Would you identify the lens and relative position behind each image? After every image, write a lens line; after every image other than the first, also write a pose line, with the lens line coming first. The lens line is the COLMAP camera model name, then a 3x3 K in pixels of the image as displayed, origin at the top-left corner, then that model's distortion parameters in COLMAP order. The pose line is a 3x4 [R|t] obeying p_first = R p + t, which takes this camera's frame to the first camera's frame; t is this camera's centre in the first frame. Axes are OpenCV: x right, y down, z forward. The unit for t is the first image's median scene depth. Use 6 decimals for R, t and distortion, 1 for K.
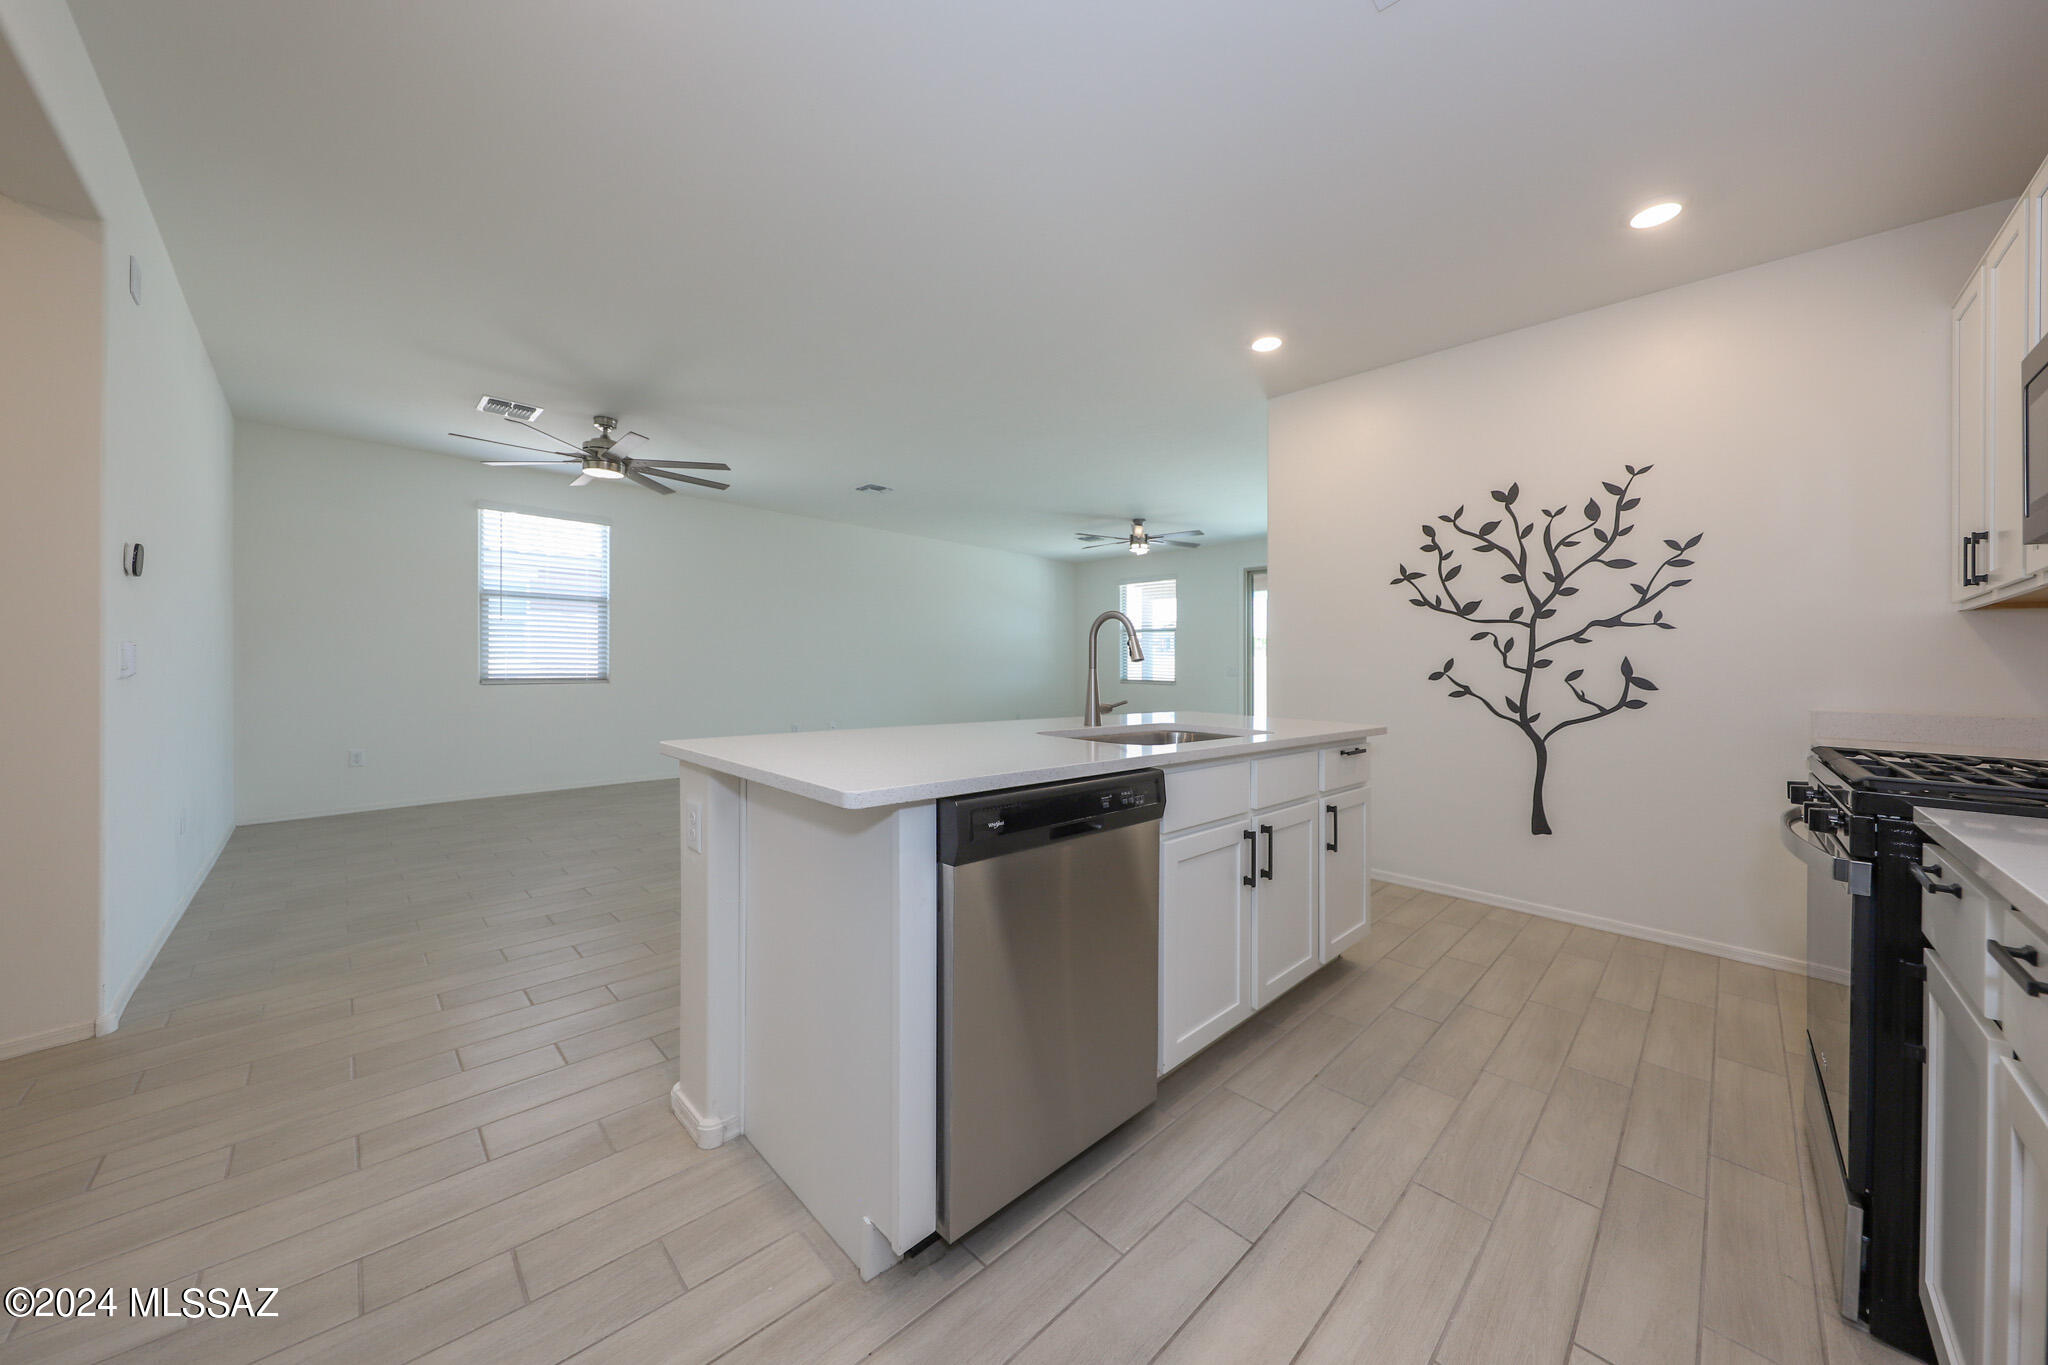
lens RADIAL K [[674.6, 0, 1012.1], [0, 674.6, 670.2], [0, 0, 1]] dist [-0.003892, 0.000086]
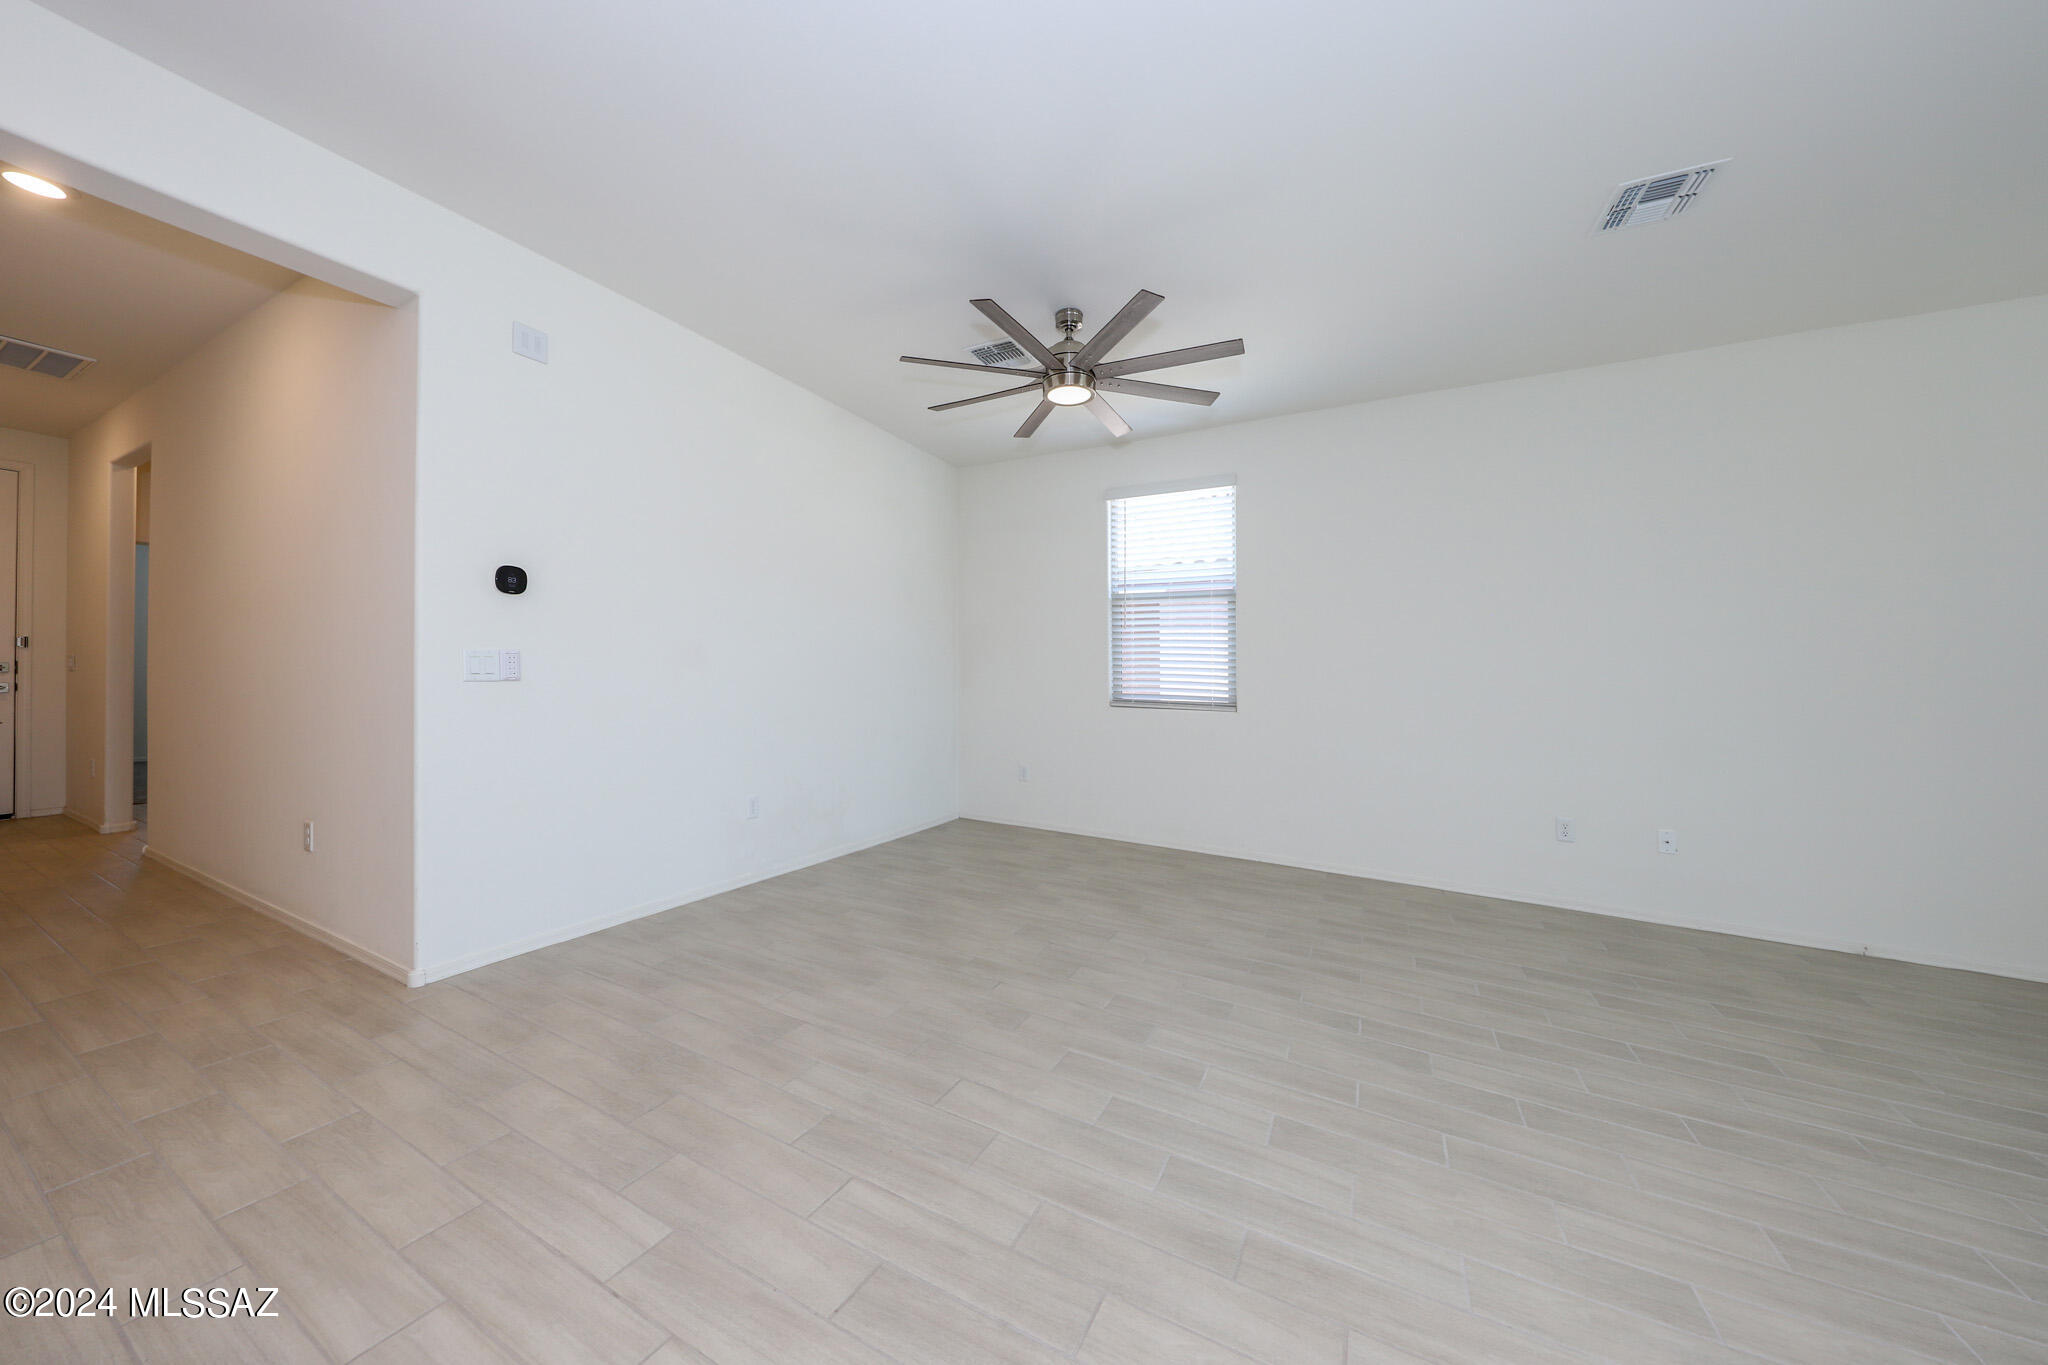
lens RADIAL K [[674.6, 0, 1020.2], [0, 674.6, 669.2], [0, 0, 1]] dist [-0.003892, 0.000086]
pose [[0.305058, -0.005758, -0.952316, 0.064920], [-0.017020, 0.999789, -0.011497, -0.013450], [0.952182, 0.019716, 0.304896, 0.998639]]
